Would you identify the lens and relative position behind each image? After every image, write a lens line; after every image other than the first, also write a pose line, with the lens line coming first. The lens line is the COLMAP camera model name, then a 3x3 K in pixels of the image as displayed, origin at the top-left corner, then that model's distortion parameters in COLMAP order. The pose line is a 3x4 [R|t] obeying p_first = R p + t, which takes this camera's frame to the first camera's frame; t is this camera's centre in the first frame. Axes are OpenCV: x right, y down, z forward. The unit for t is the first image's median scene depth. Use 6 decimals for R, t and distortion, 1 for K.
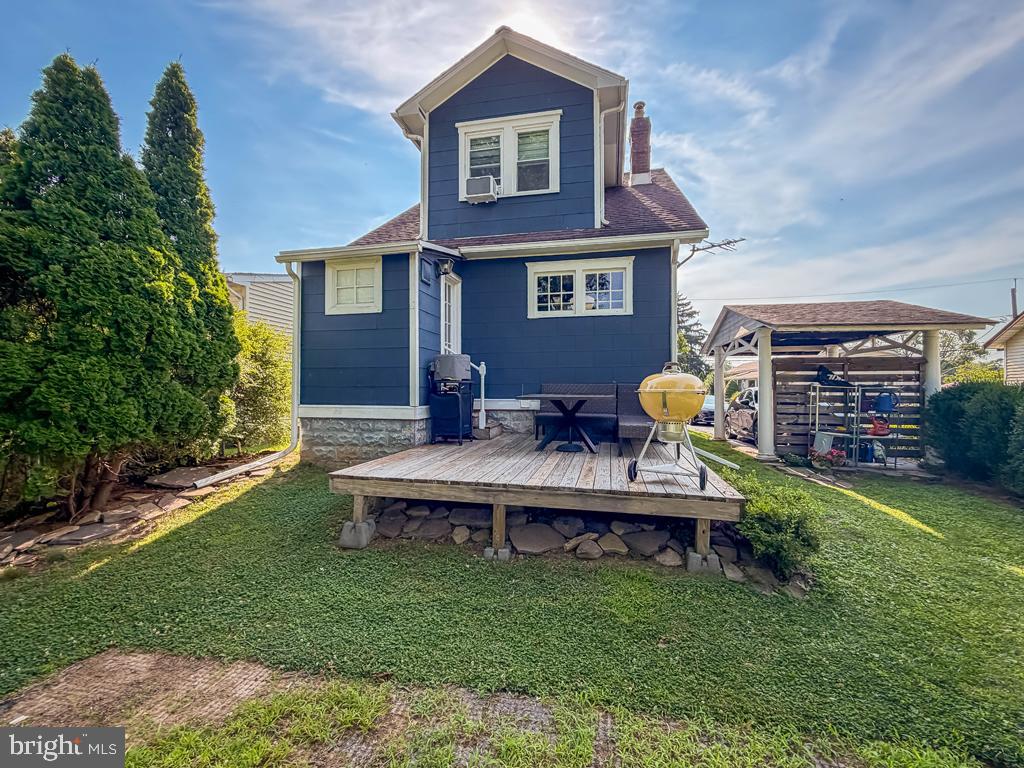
lens RADIAL K [[410.8, 0, 537.5], [0, 410.8, 387.3], [0, 0, 1]] dist [0.000745, 0.000162]
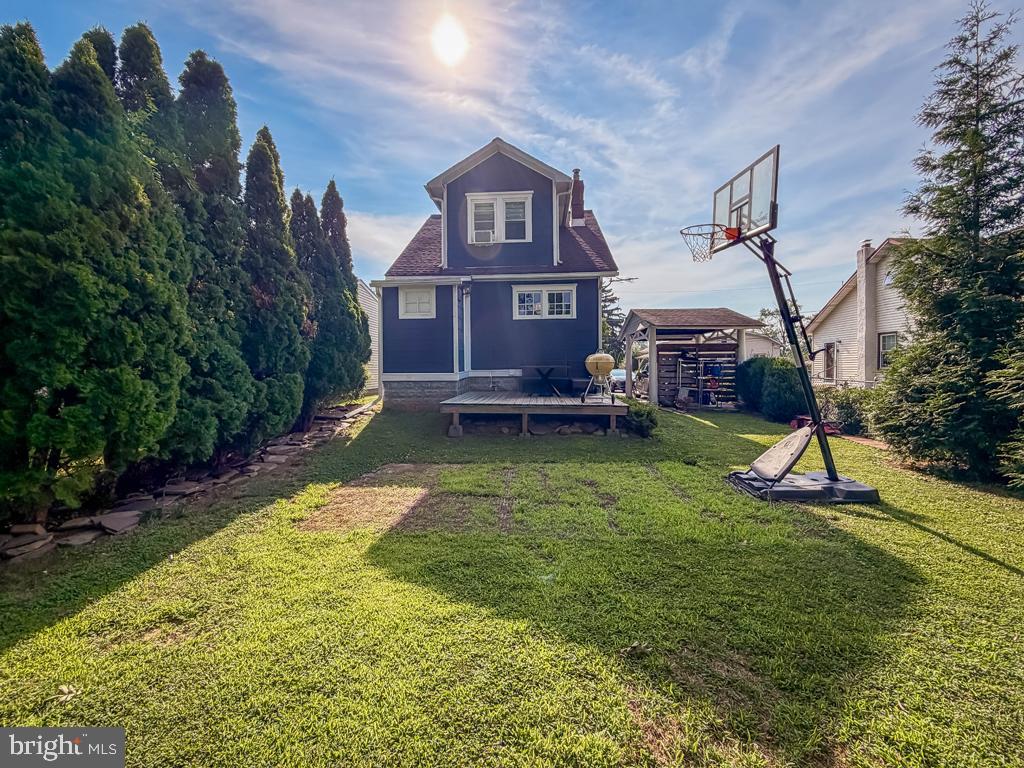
lens RADIAL K [[427.0, 0, 509.6], [0, 427.0, 369.0], [0, 0, 1]] dist [-0.000623, -0.000254]
pose [[0.990238, -0.003606, 0.139343, -0.269902], [0.003279, 0.999991, 0.002576, 0.024066], [-0.139351, -0.002094, 0.990241, -0.656957]]
